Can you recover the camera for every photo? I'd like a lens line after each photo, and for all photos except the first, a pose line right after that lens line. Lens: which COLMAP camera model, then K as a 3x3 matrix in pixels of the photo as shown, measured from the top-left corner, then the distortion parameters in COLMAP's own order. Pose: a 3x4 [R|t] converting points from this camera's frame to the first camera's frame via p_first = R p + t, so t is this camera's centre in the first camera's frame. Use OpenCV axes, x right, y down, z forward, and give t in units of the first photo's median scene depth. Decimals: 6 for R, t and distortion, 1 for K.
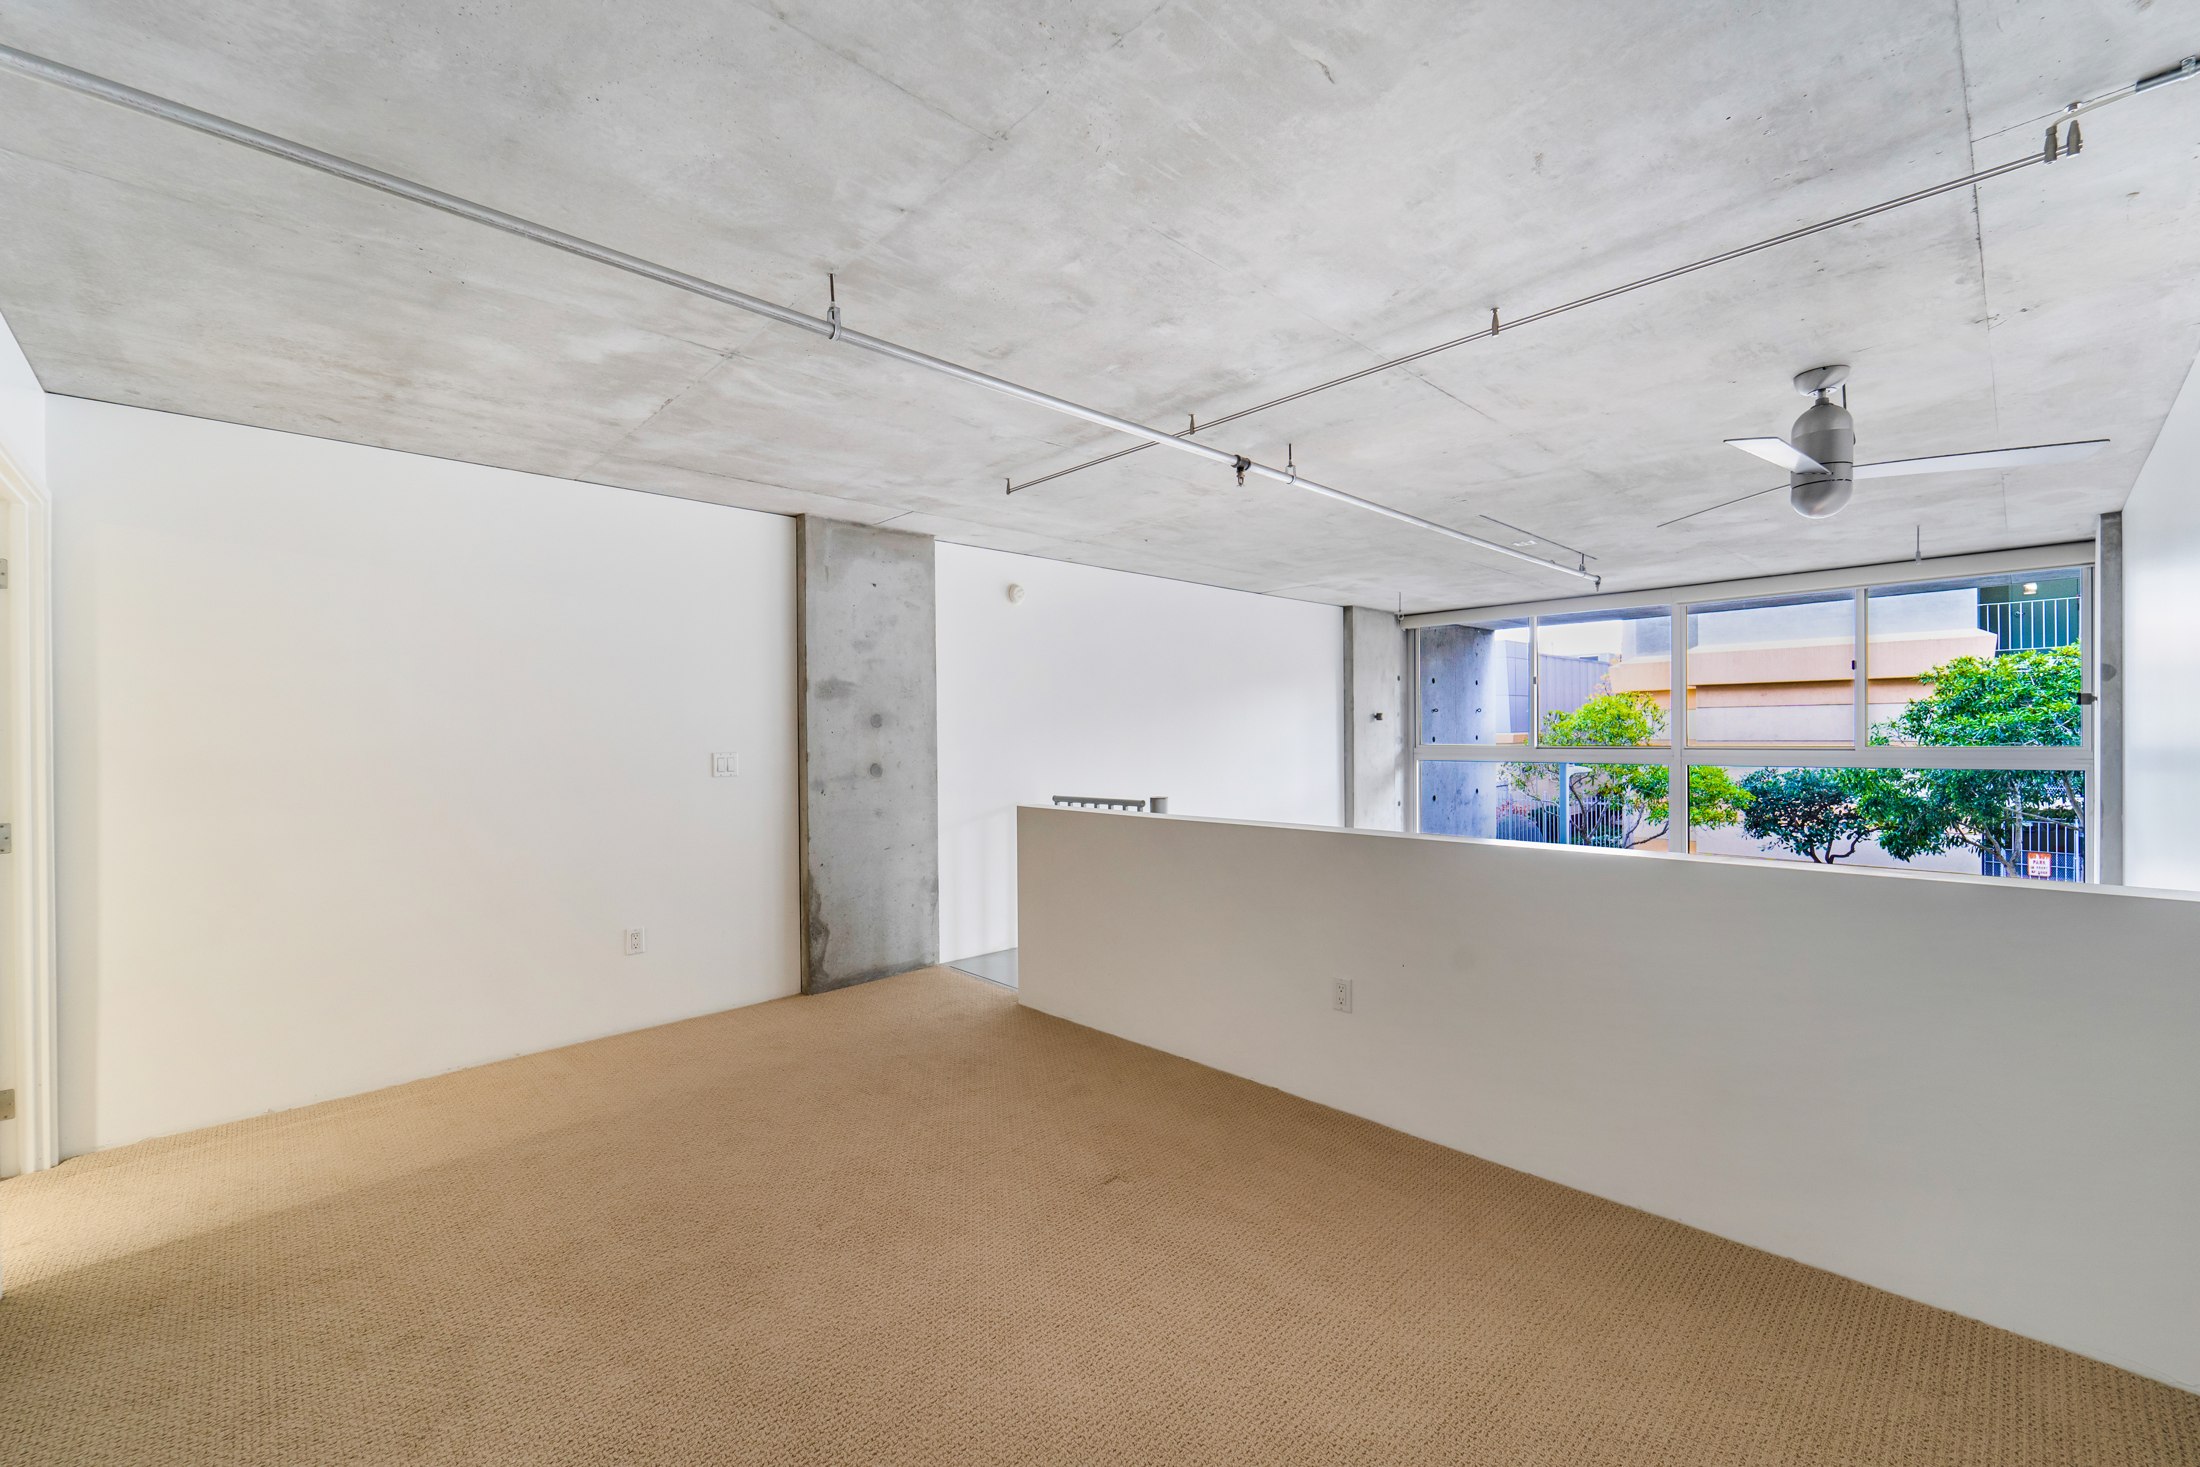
lens RADIAL K [[887.3, 0, 1092.3], [0, 887.3, 733.7], [0, 0, 1]] dist [0.004323, -0.001829]
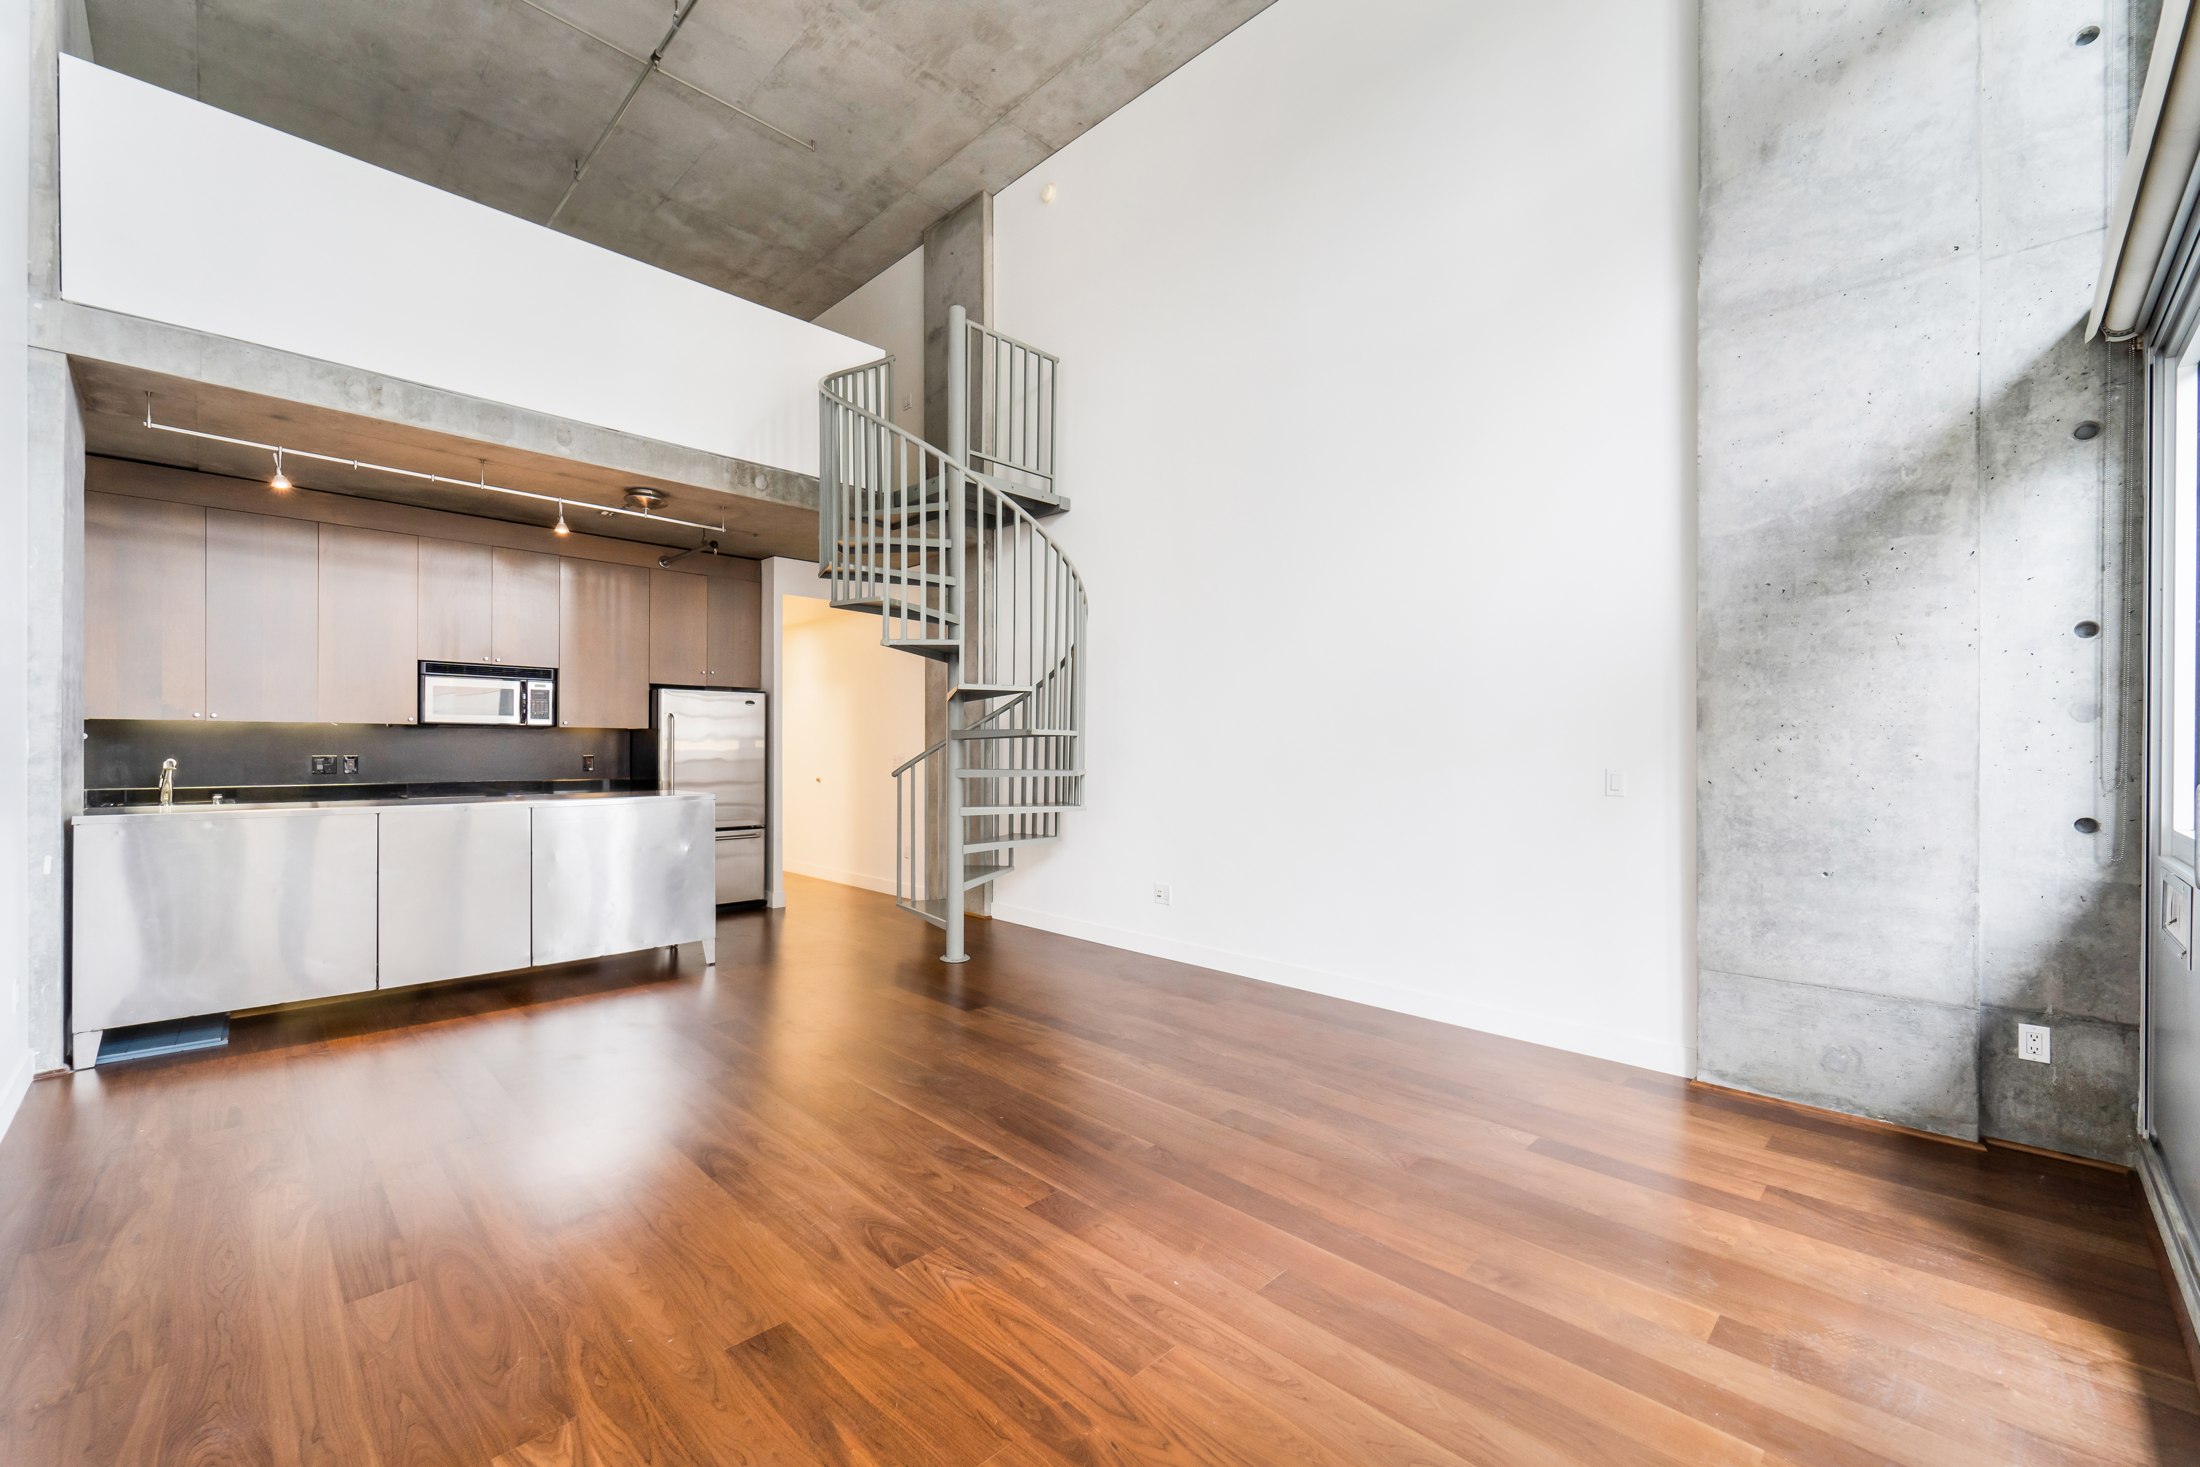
lens RADIAL K [[887.3, 0, 1093.0], [0, 887.3, 752.9], [0, 0, 1]] dist [0.004323, -0.001829]
pose [[0.019723, 0.018226, -0.999639, 0.638786], [-0.005086, 0.999823, 0.018129, 0.325711], [0.999793, 0.004727, 0.019812, 0.621710]]
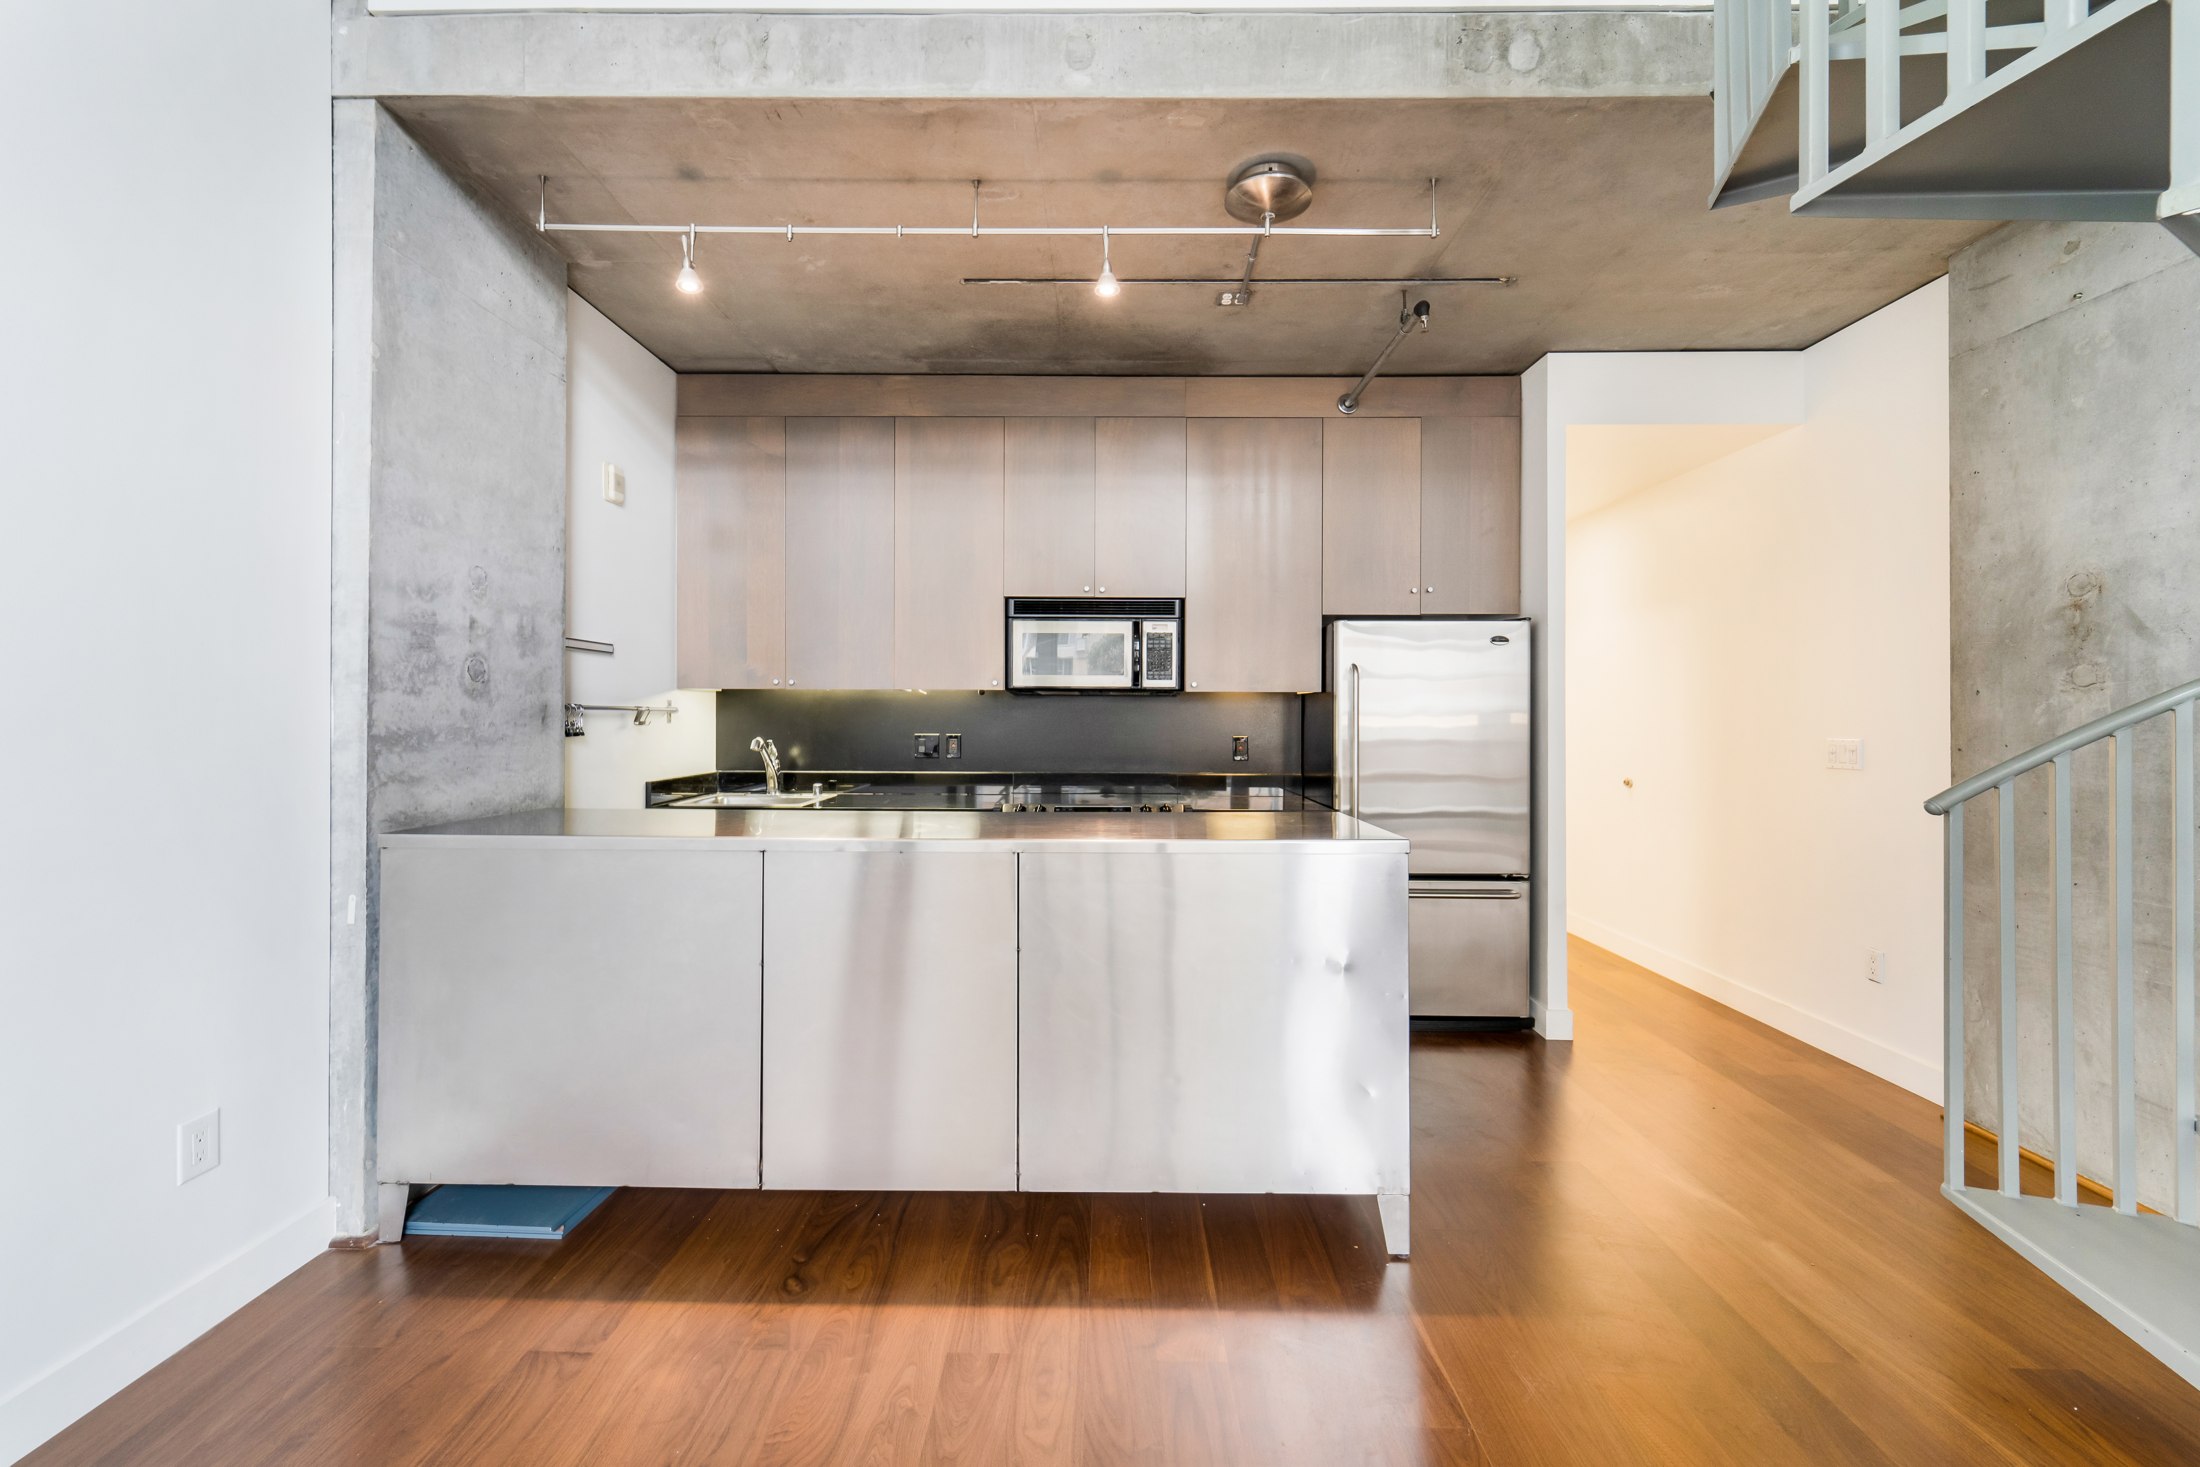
lens RADIAL K [[887.3, 0, 1105.2], [0, 887.3, 710.7], [0, 0, 1]] dist [0.004323, -0.001829]
pose [[-0.698308, 0.005298, -0.715778, 0.276997], [0.003099, 0.999986, 0.004379, 0.327348], [0.715791, 0.000840, -0.698314, 0.493148]]
